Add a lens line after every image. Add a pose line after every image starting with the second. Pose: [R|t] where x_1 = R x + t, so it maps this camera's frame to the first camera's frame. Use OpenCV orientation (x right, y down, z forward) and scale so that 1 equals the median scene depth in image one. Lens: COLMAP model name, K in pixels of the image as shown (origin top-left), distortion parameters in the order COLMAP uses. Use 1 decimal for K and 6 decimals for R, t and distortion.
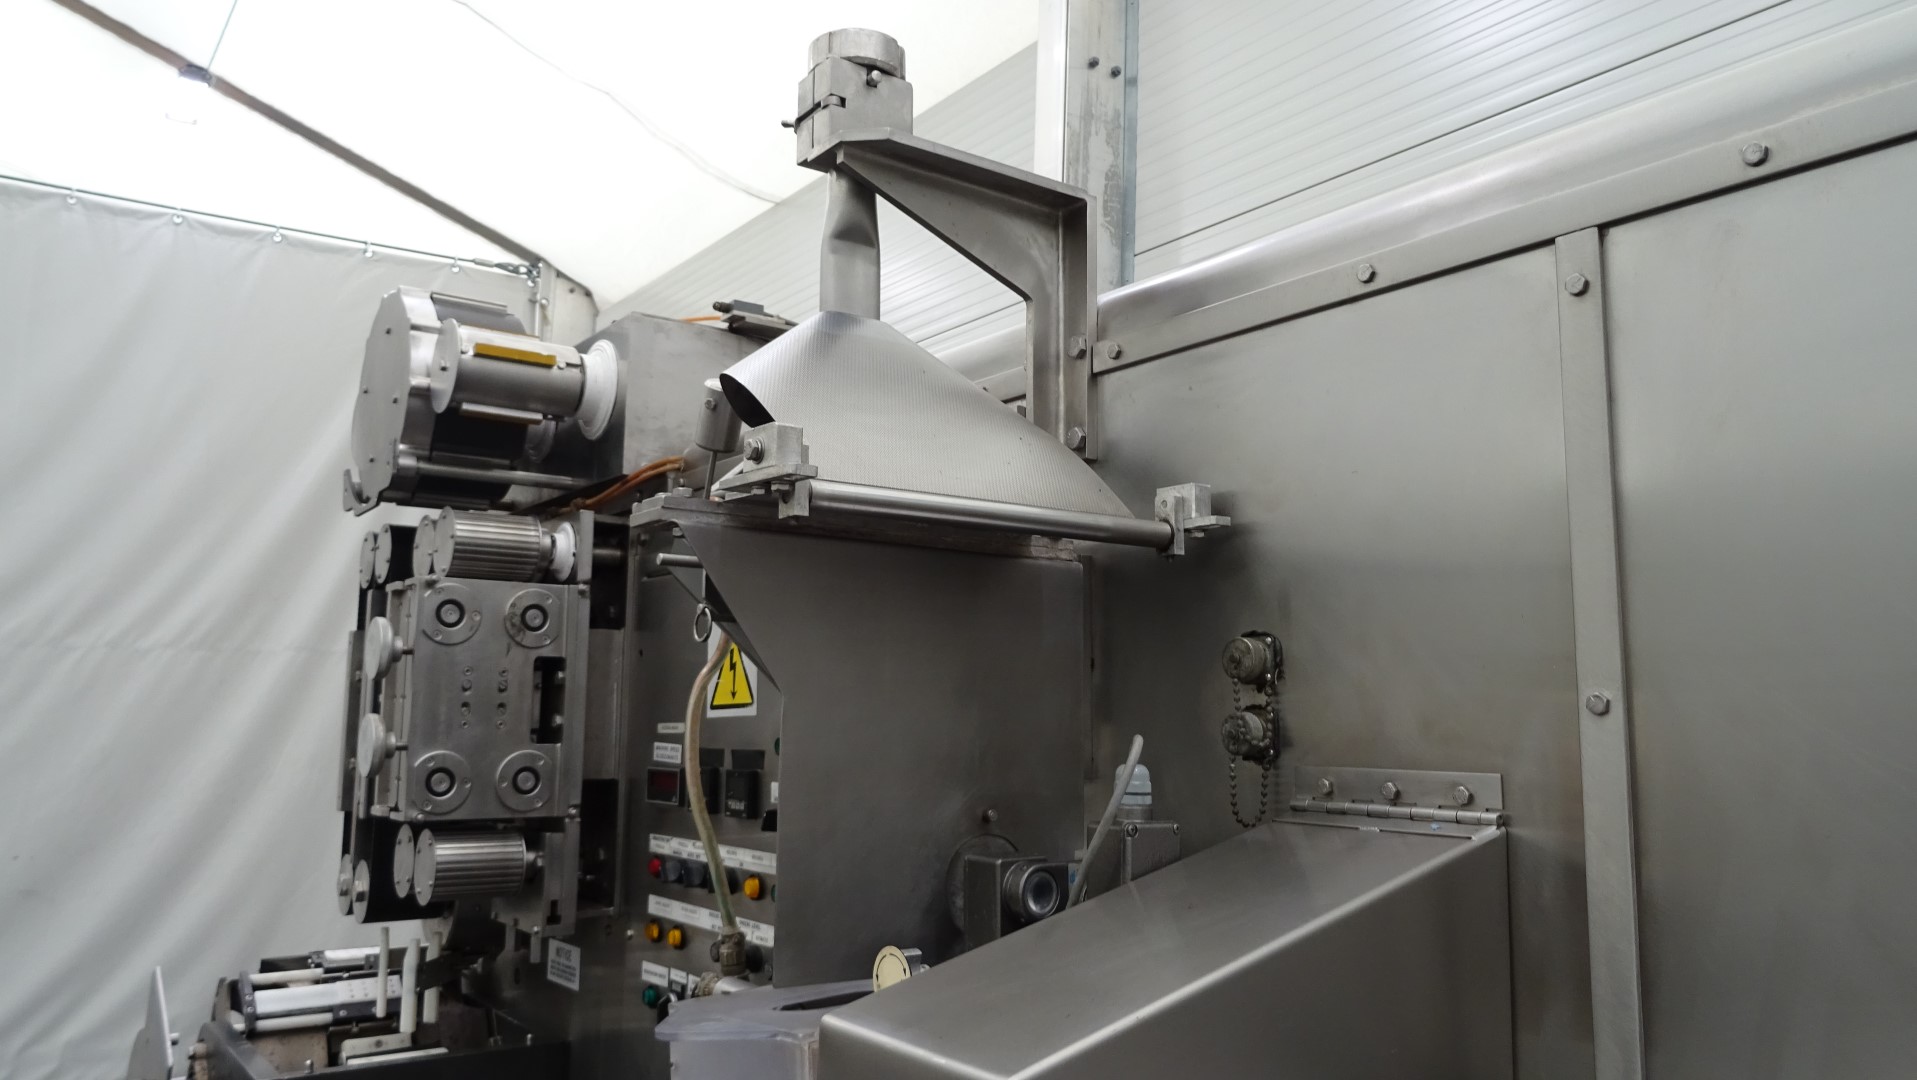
lens RADIAL K [[1369.9, 0, 954.2], [0, 1369.9, 521.6], [0, 0, 1]] dist [-0.000281, -0.003818]
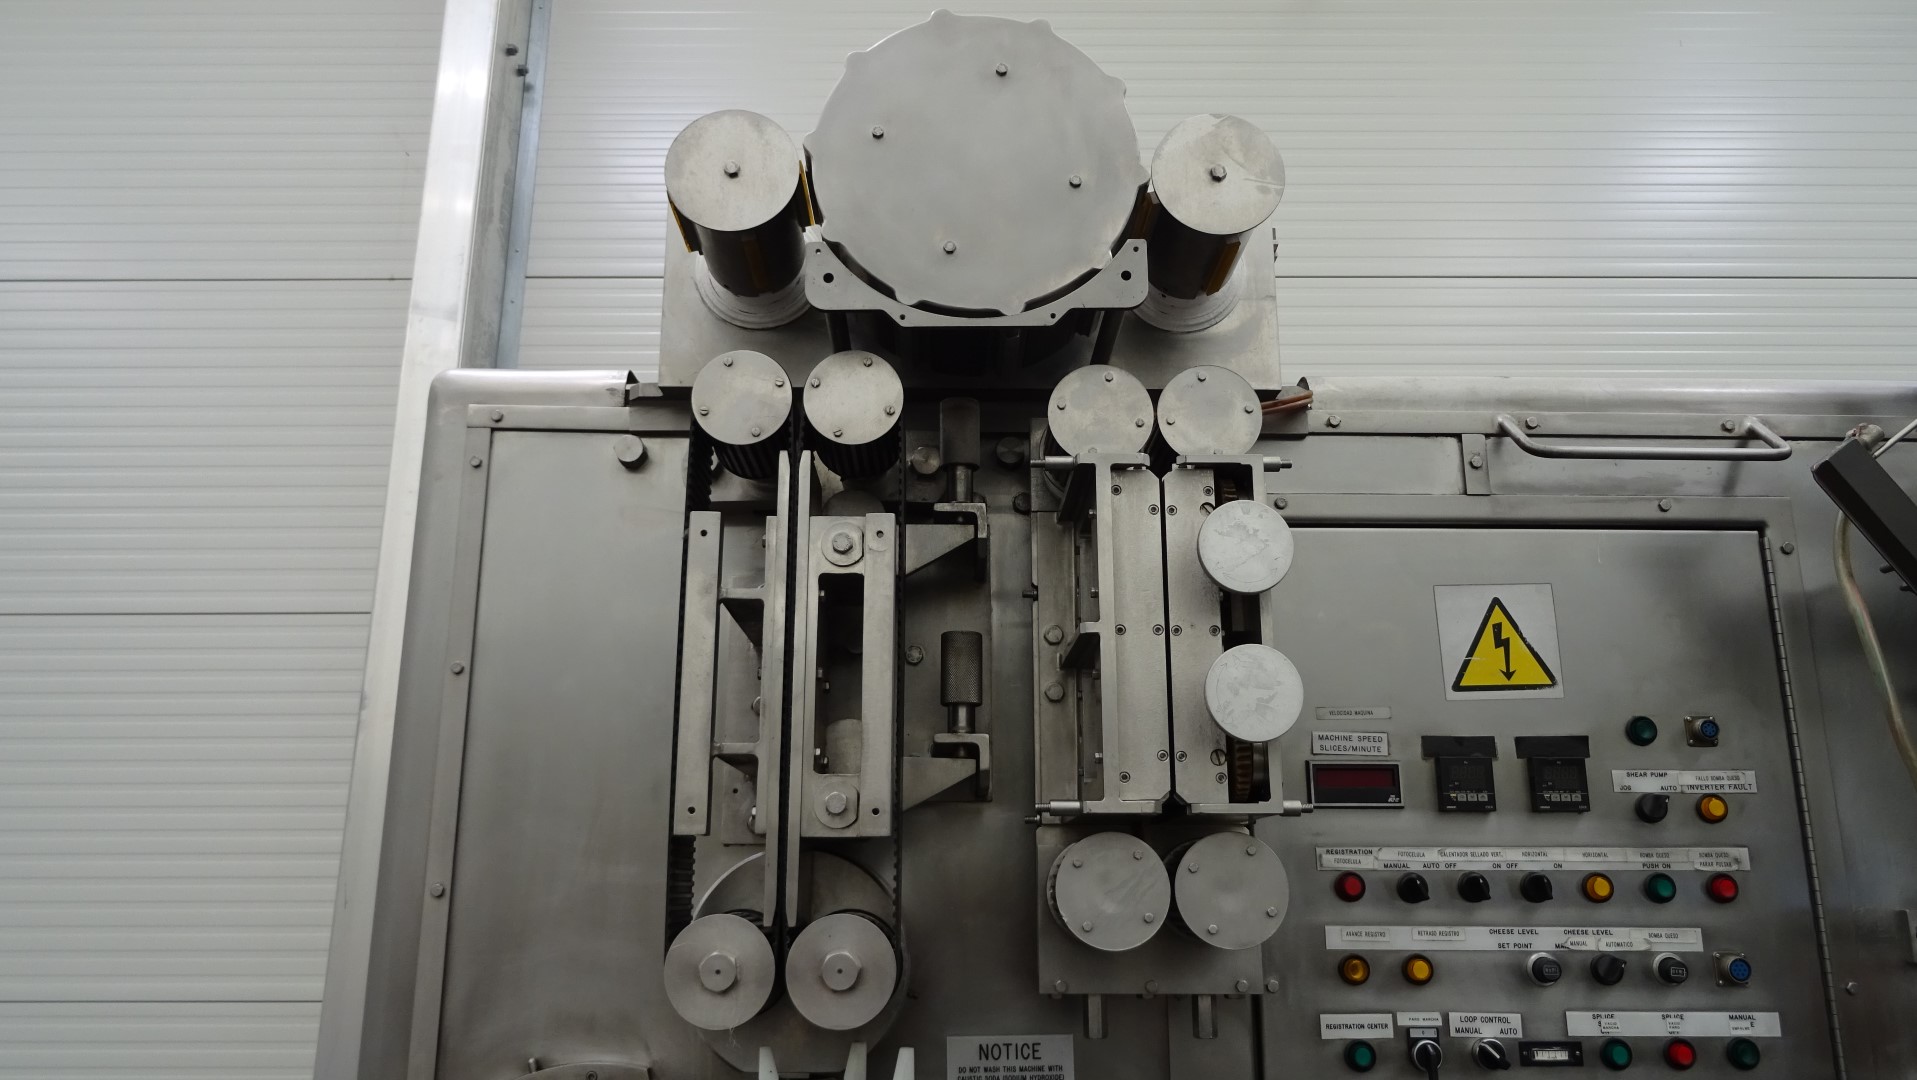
lens RADIAL K [[1369.9, 0, 946.0], [0, 1369.9, 545.1], [0, 0, 1]] dist [-0.000281, -0.003818]
pose [[0.575904, 0.189307, 0.795297, -0.943724], [-0.113179, 0.981914, -0.151771, 0.191683], [-0.809645, -0.002605, 0.586914, 0.681101]]
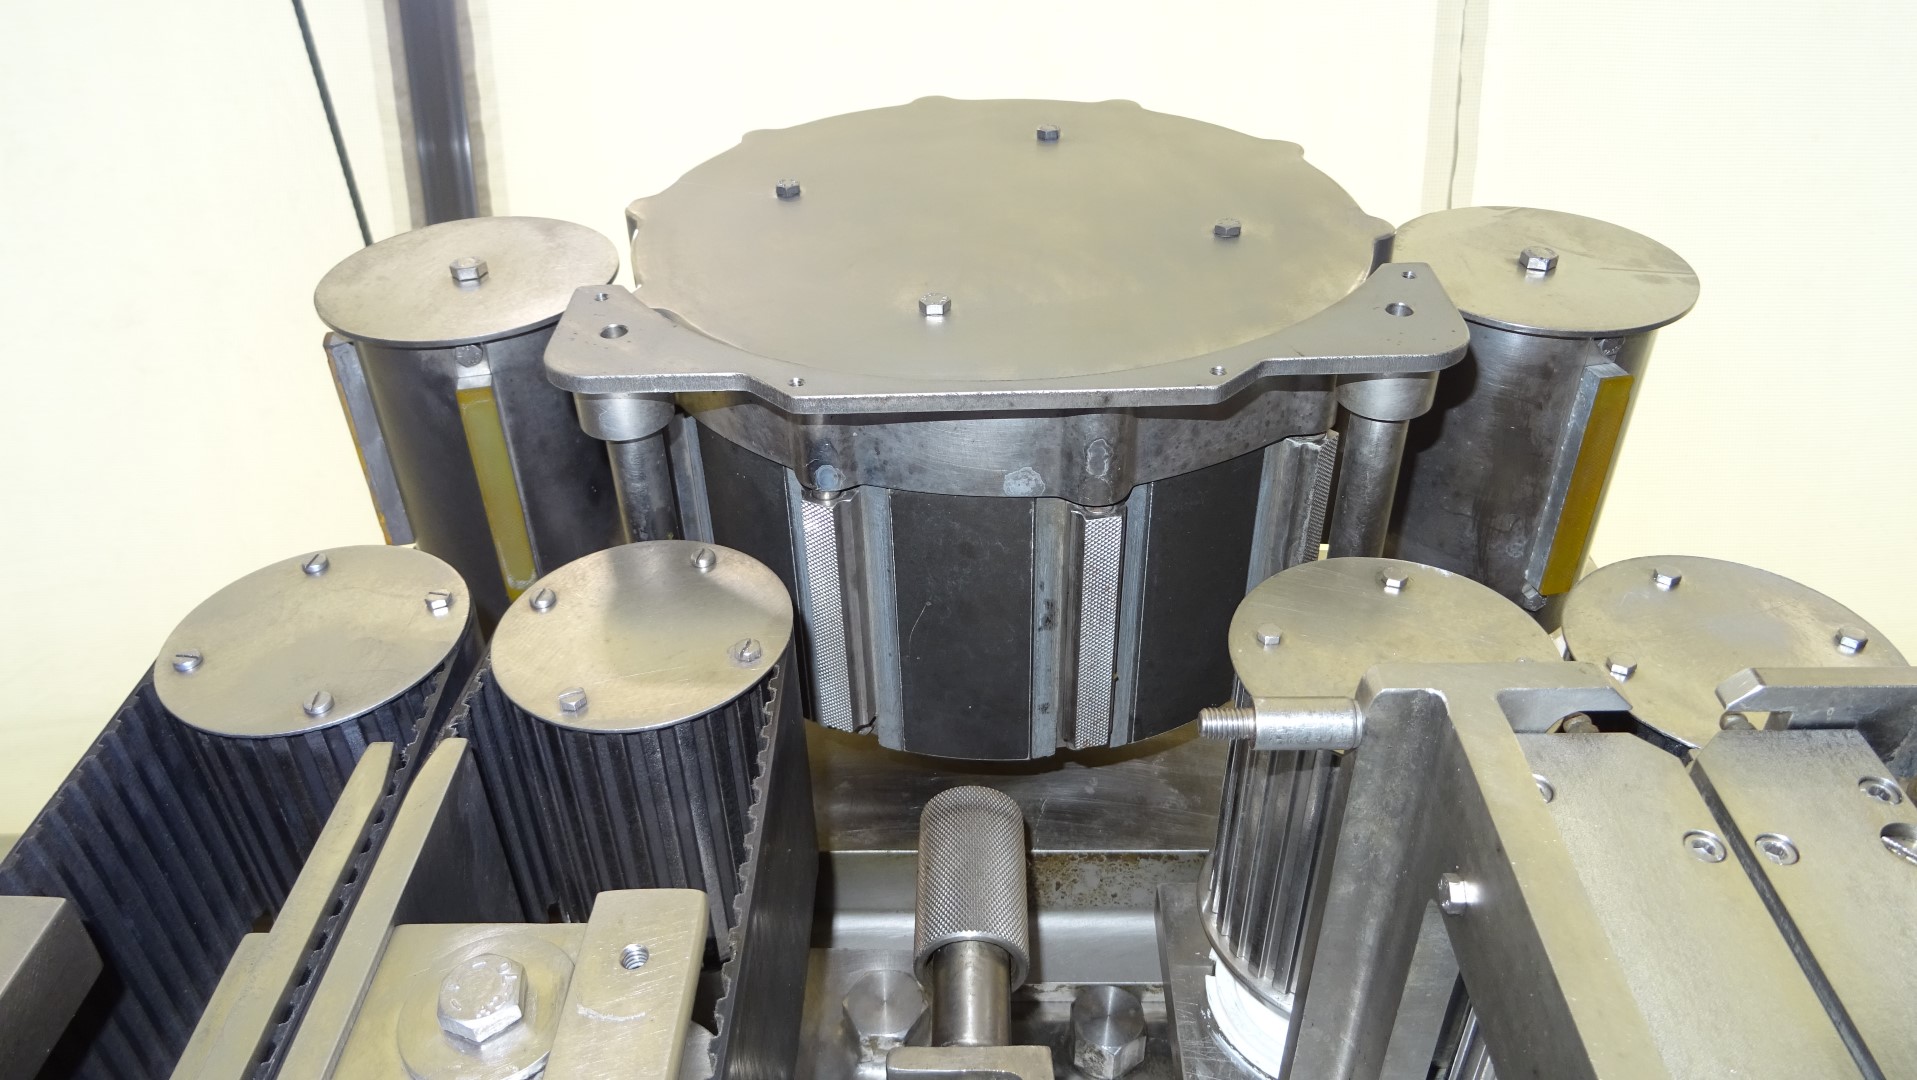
lens RADIAL K [[1369.9, 0, 956.1], [0, 1369.9, 530.5], [0, 0, 1]] dist [-0.000281, -0.003818]
pose [[0.599761, 0.648488, 0.468776, -0.543321], [-0.123326, 0.653752, -0.746592, 0.176248], [-0.790619, 0.389964, 0.472070, 0.952649]]
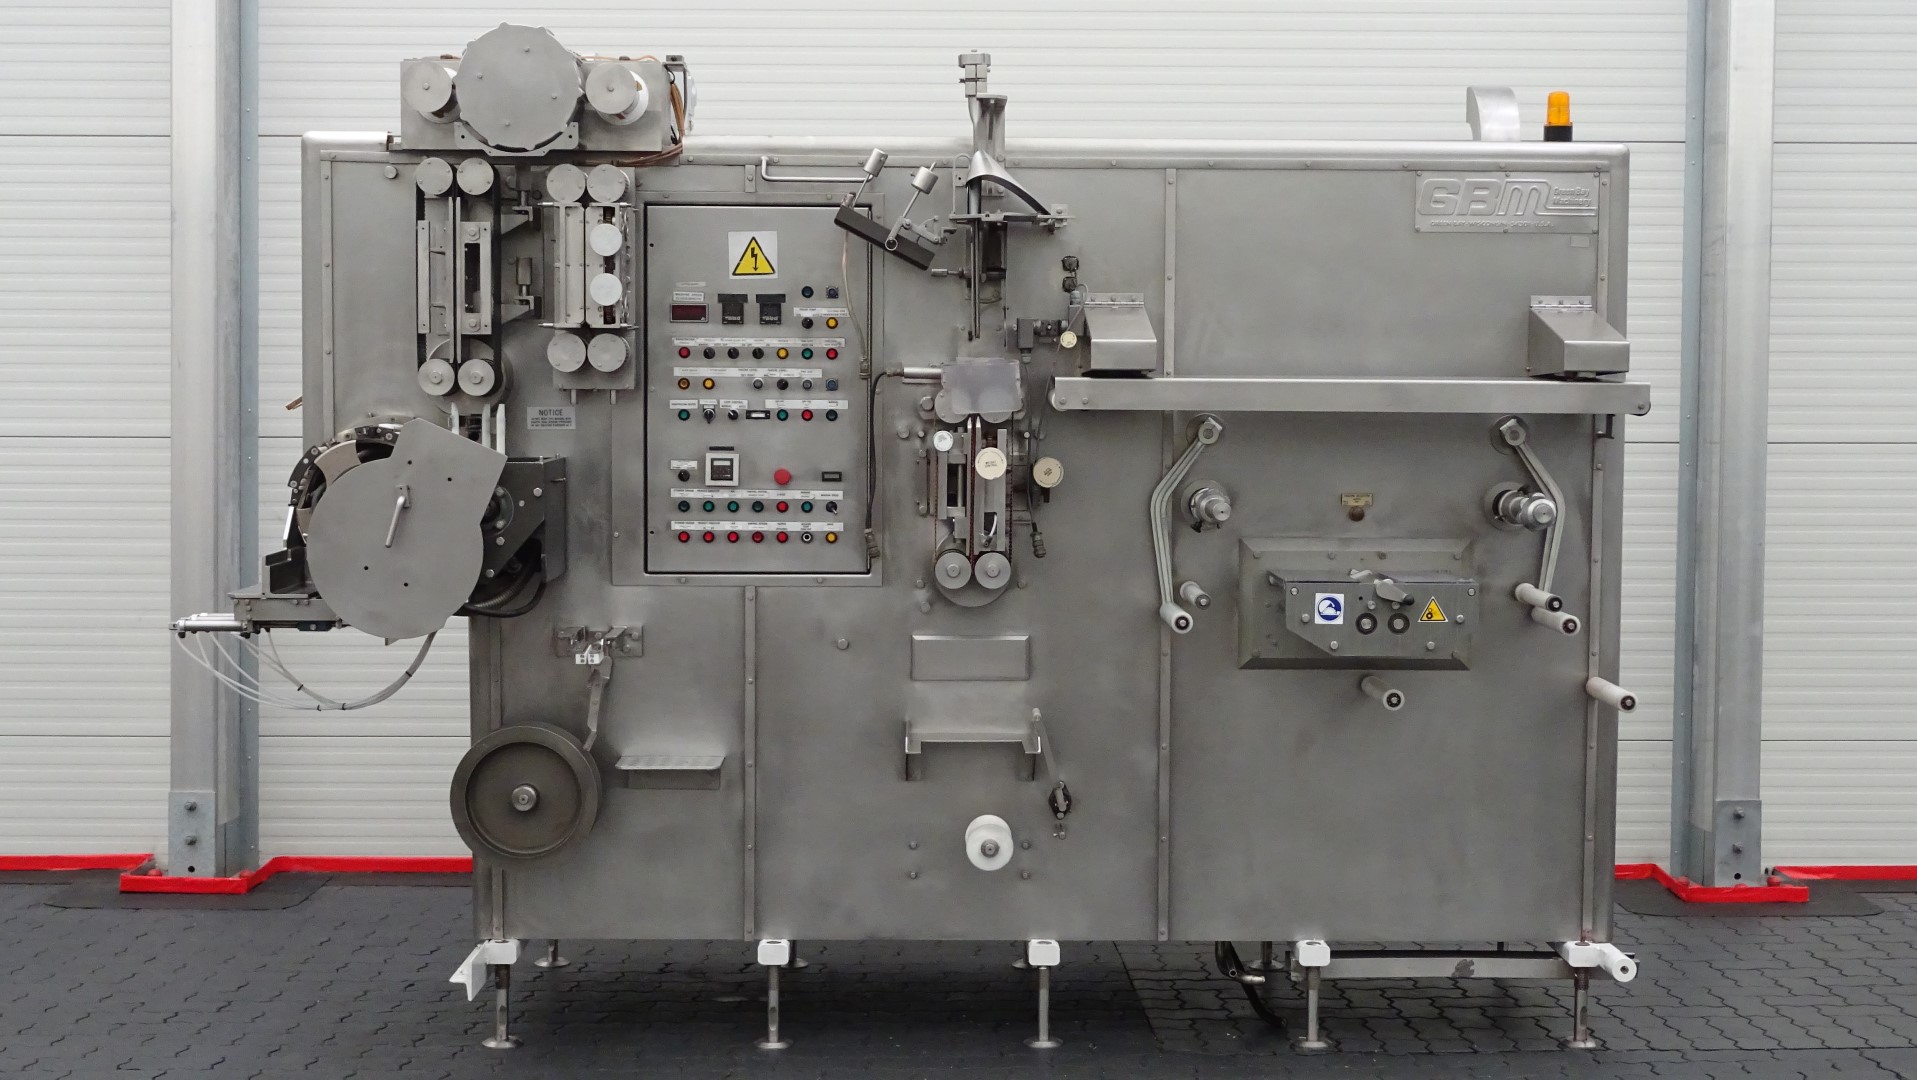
lens RADIAL K [[2724.8, 0, 976.2], [0, 2724.8, 542.7], [0, 0, 1]] dist [0.050353, 0.000000]
pose [[0.564457, -0.056971, 0.823494, -3.072994], [-0.117612, 0.981887, 0.148545, -0.111349], [-0.817040, -0.180701, 0.547533, -1.488694]]
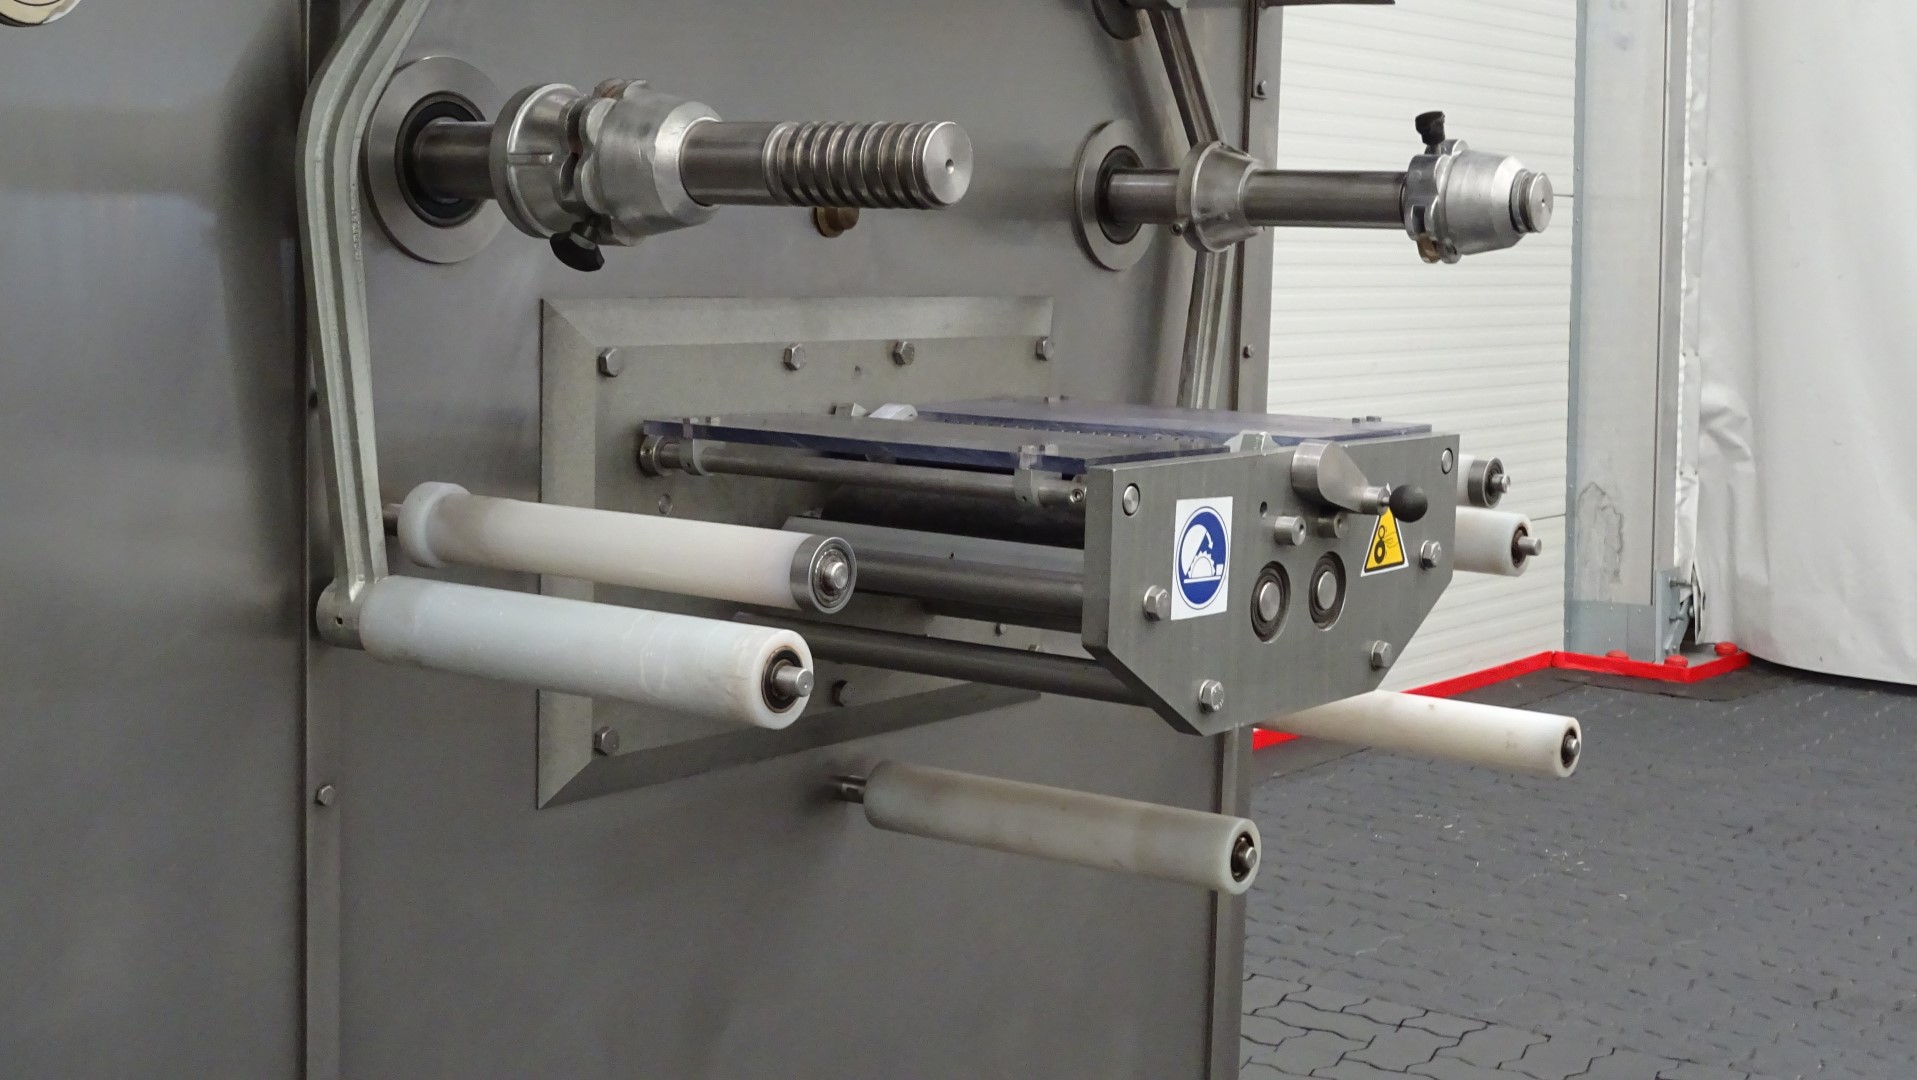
lens RADIAL K [[2672.3, 0, 963.6], [0, 2672.3, 535.2], [0, 0, 1]] dist [0.021554, 0.000000]
pose [[-0.315361, -0.124891, 0.940718, -0.688924], [-0.162510, 0.983766, 0.076127, 0.388036], [-0.934953, -0.128869, -0.330538, 0.448304]]
